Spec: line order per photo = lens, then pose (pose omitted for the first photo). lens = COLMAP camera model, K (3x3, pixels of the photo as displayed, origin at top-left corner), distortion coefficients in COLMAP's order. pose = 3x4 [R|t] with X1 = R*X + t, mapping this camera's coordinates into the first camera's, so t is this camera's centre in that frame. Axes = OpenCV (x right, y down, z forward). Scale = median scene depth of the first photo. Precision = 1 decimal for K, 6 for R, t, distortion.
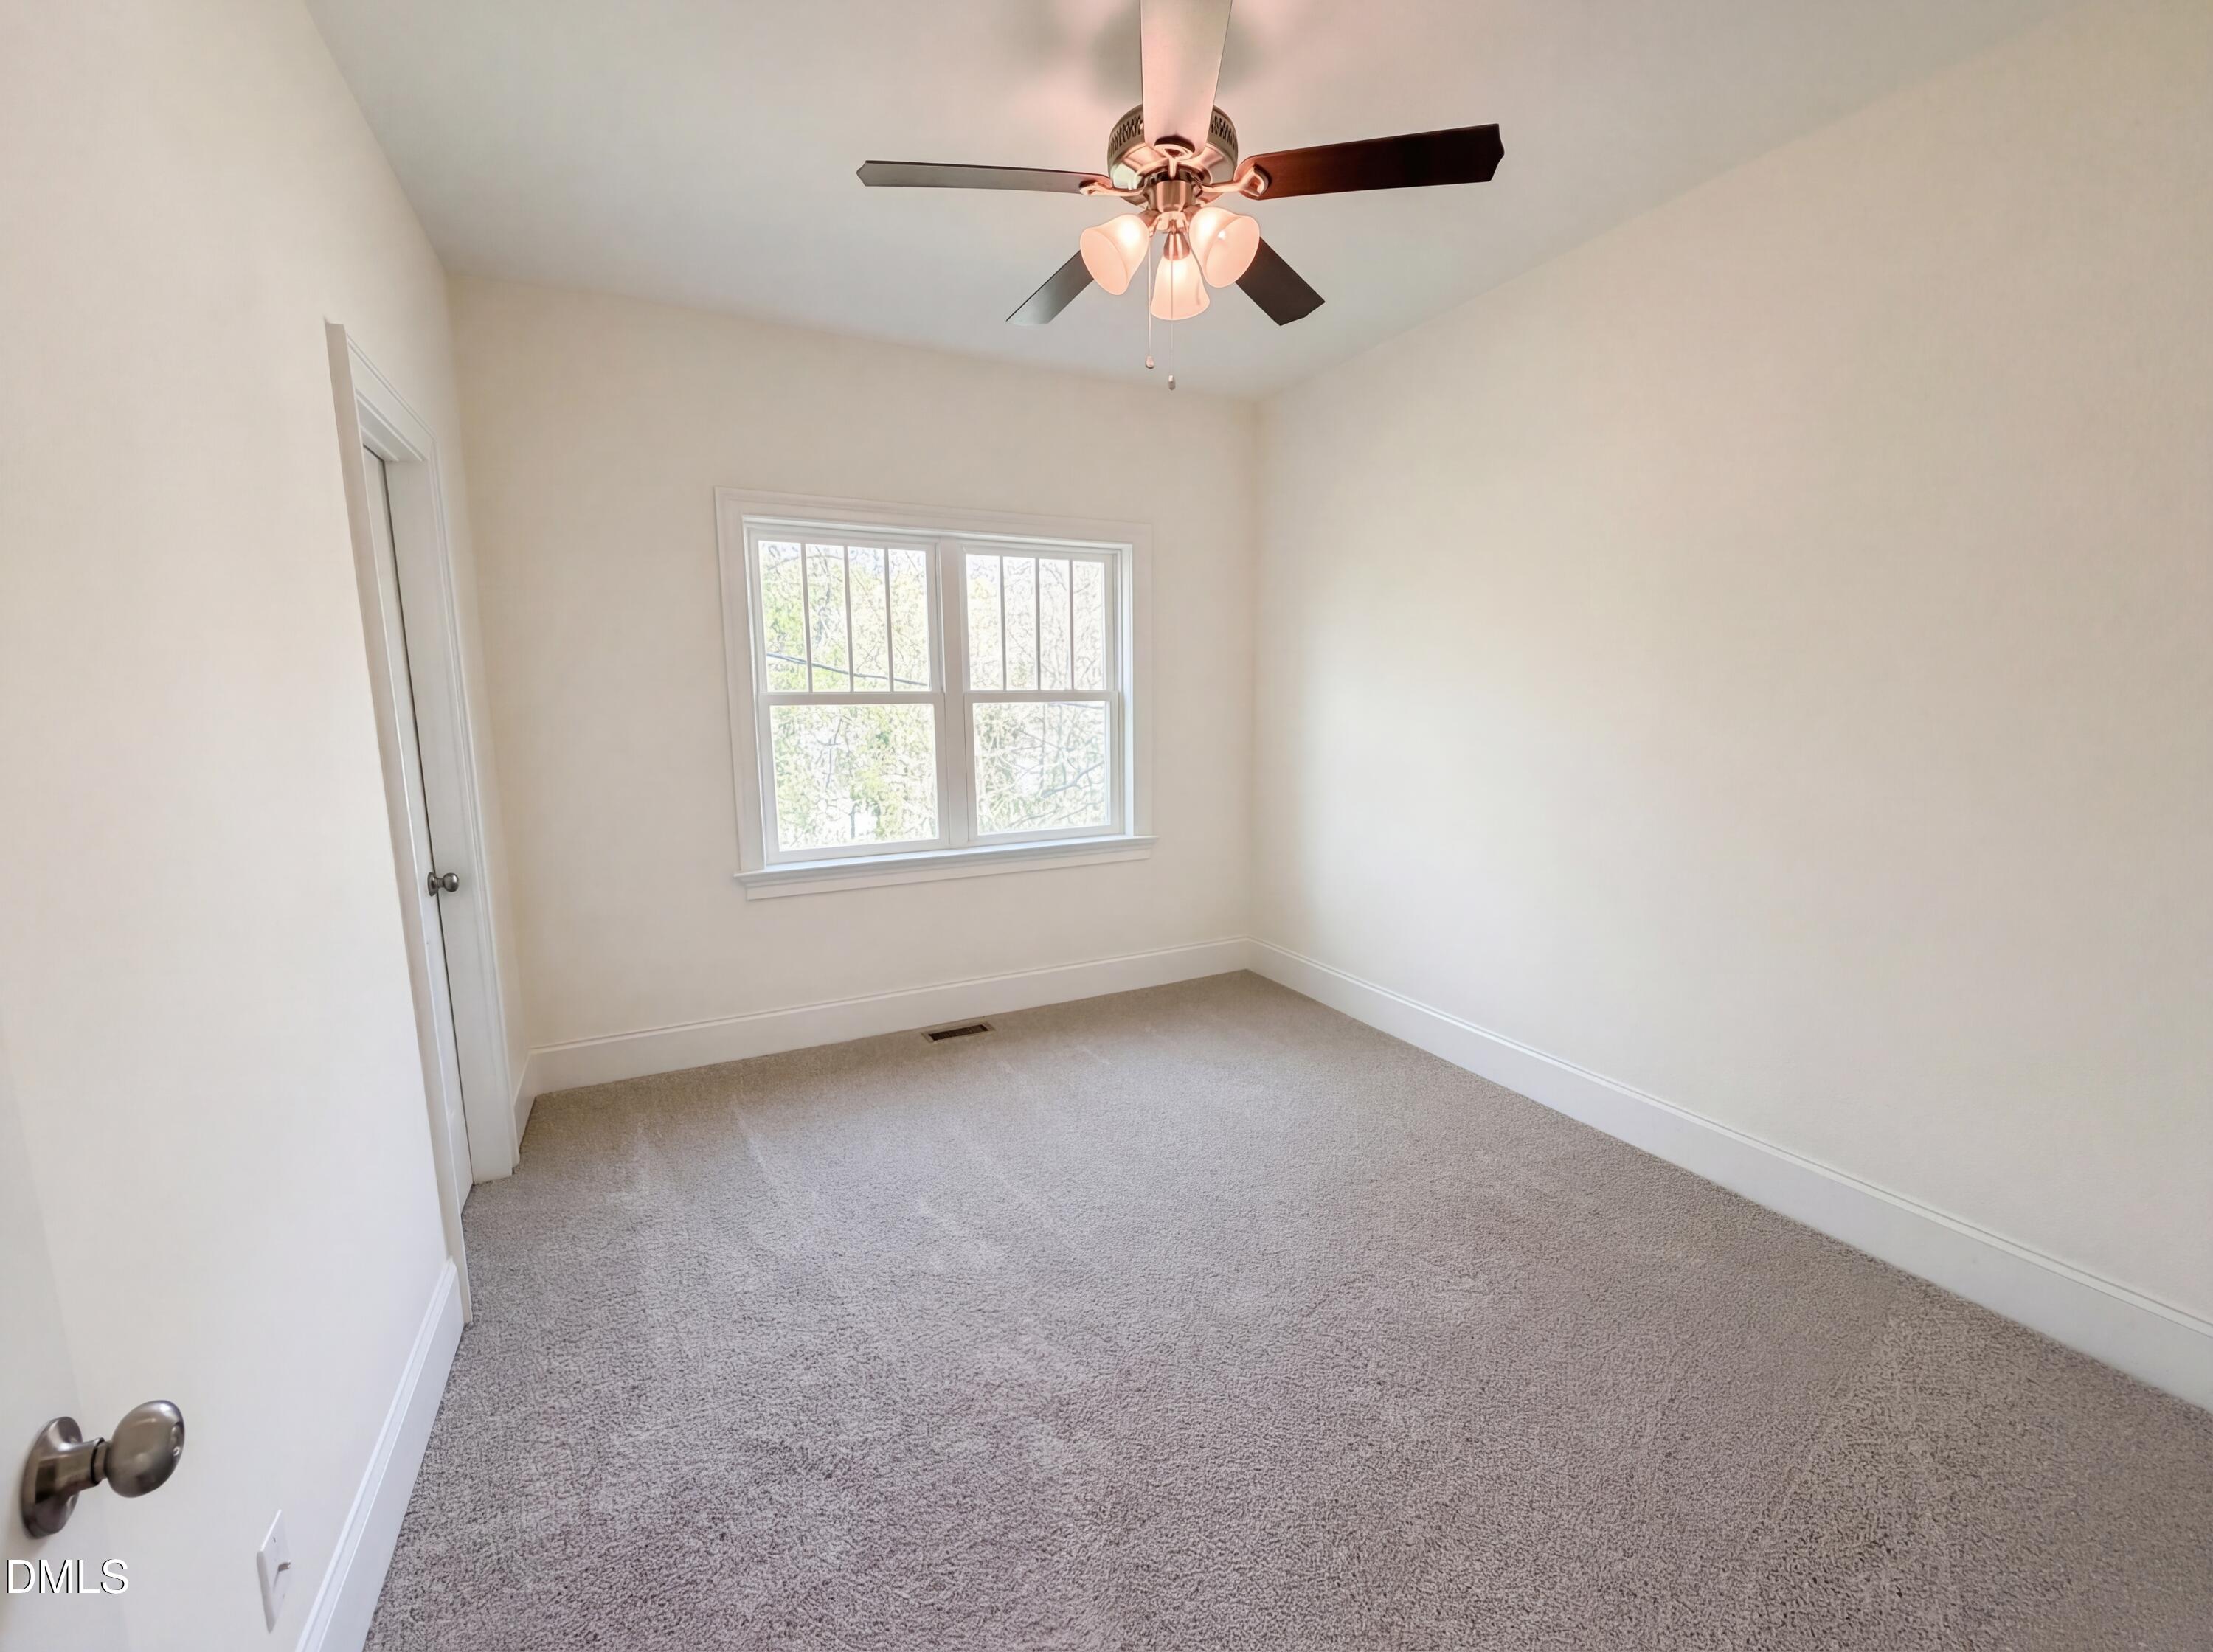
lens RADIAL K [[885.0, 0, 1091.4], [0, 885.0, 824.1], [0, 0, 1]] dist [0.003536, 0.000359]
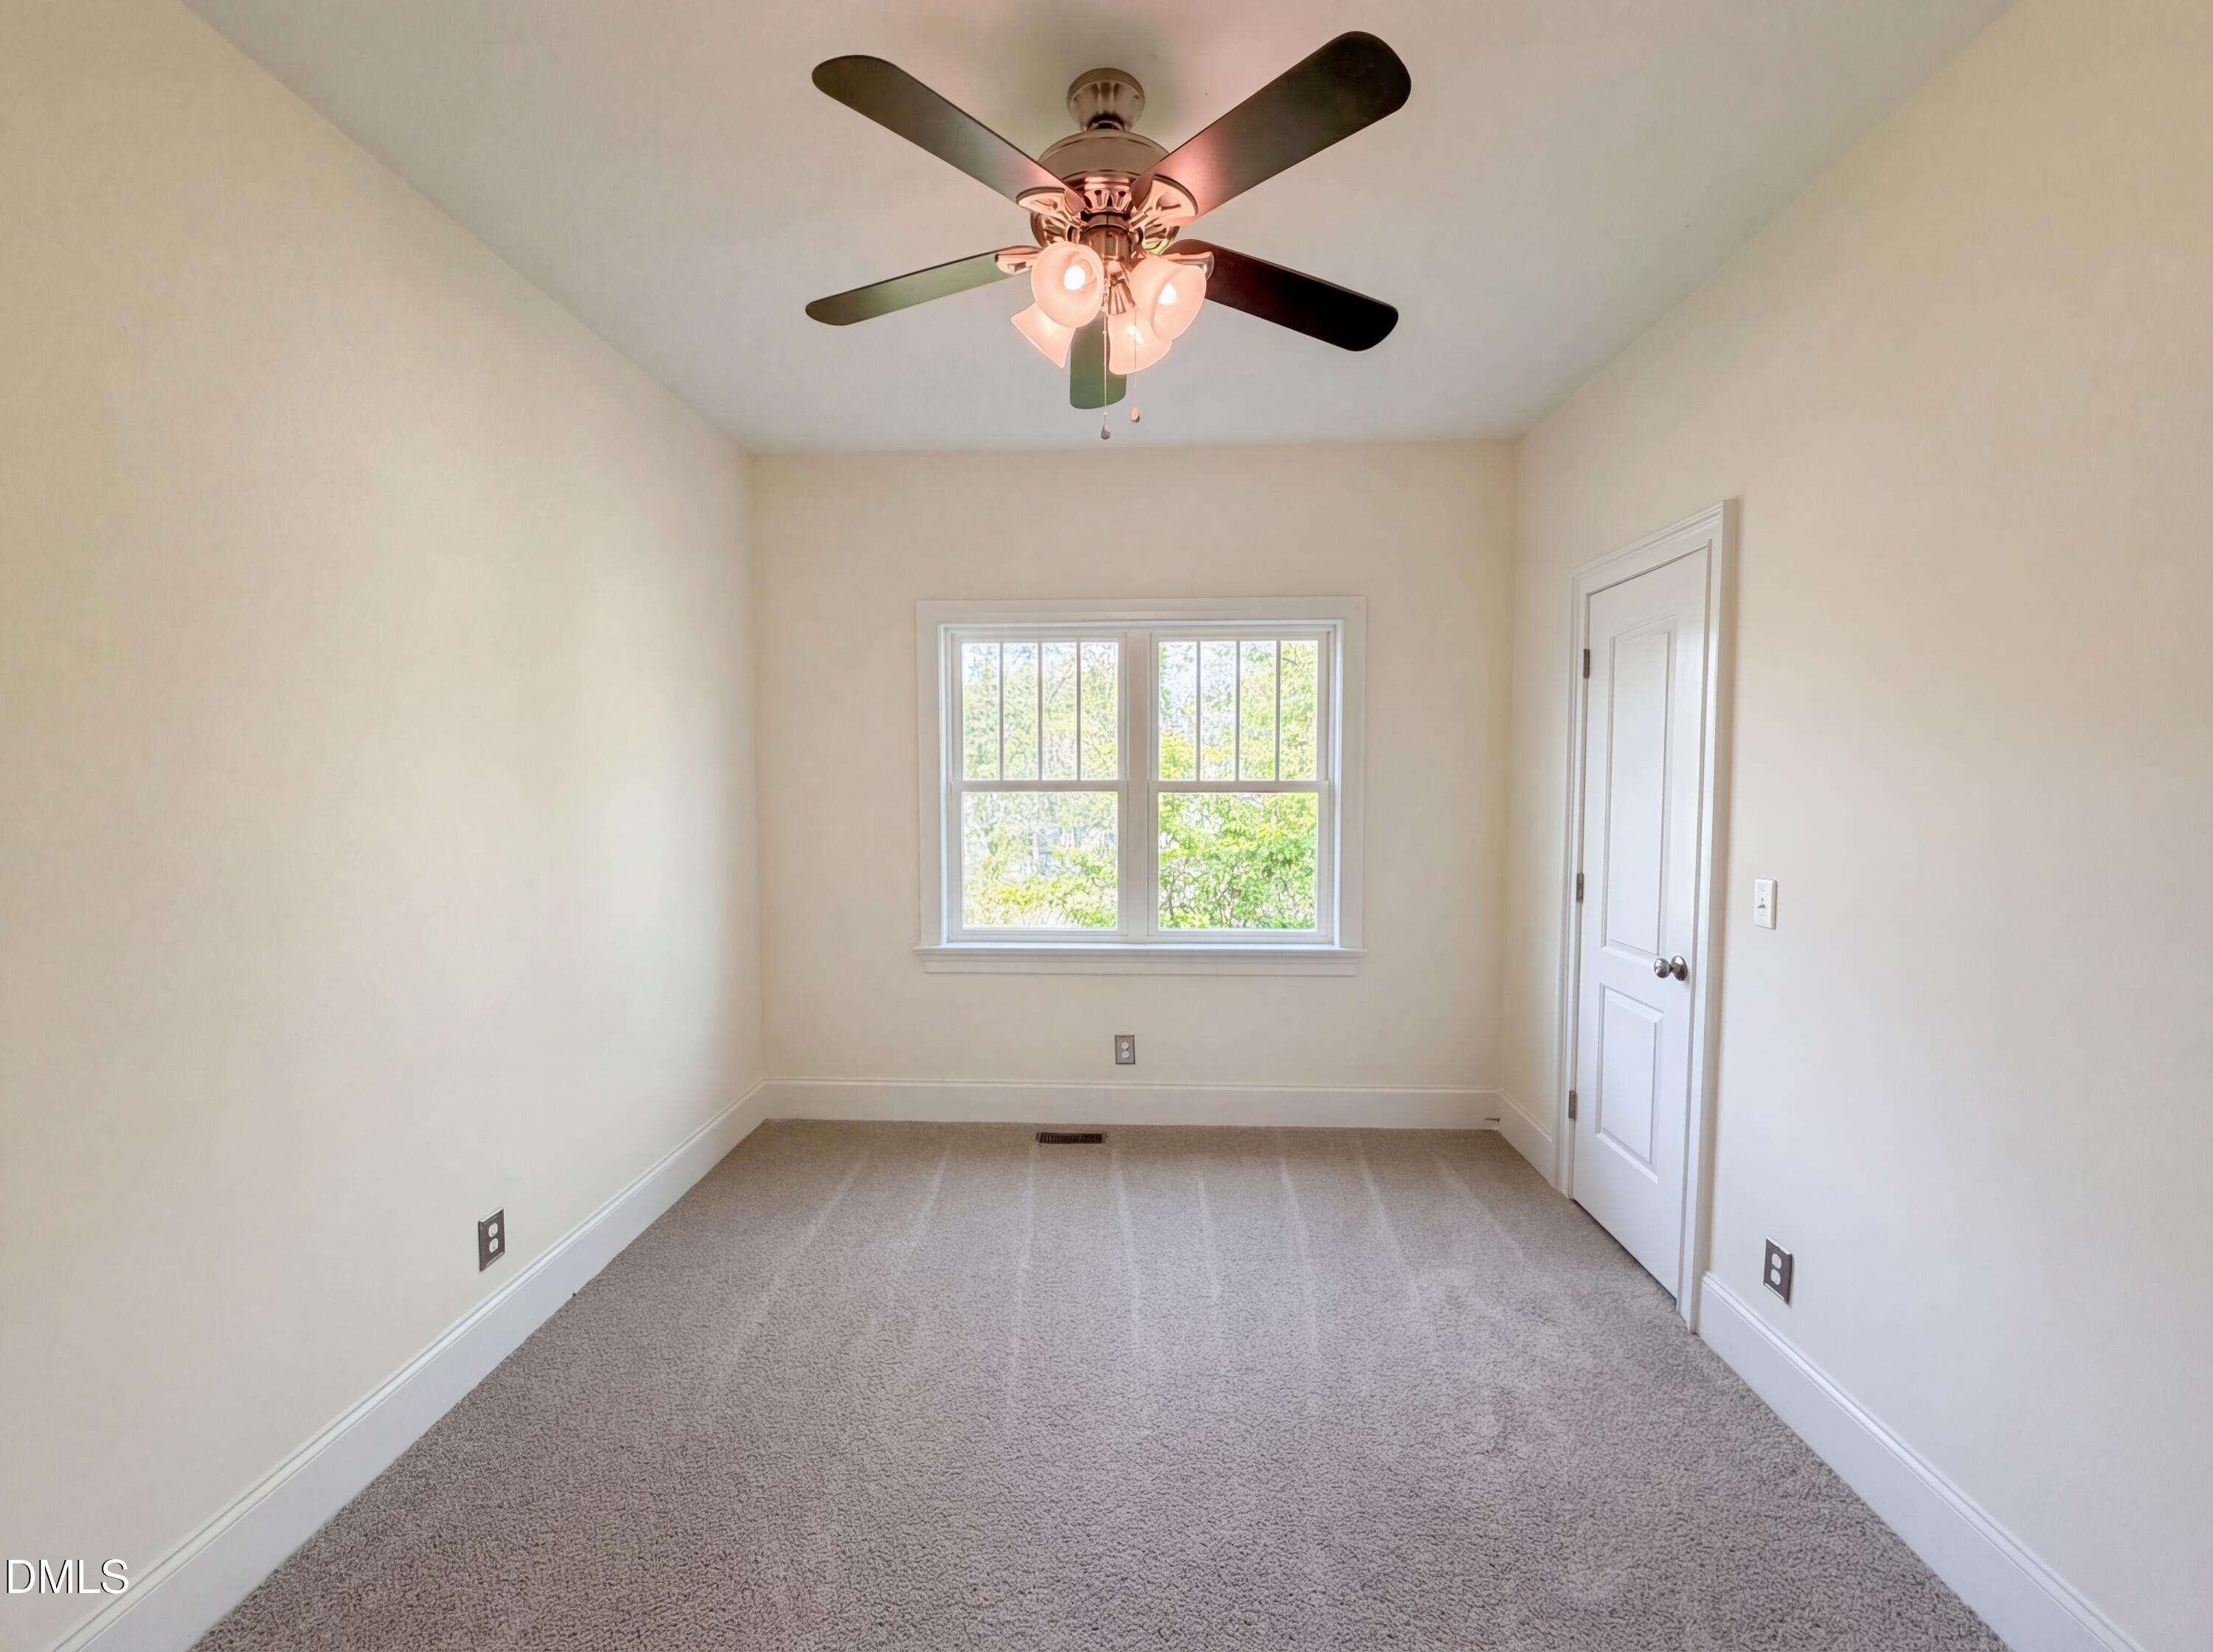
lens RADIAL K [[885.0, 0, 1144.8], [0, 885.0, 821.8], [0, 0, 1]] dist [0.003536, 0.000359]
pose [[0.874546, 0.028334, -0.484115, 0.337129], [-0.077654, 0.993592, -0.082128, -0.025858], [0.478685, 0.109419, 0.871142, 0.161497]]
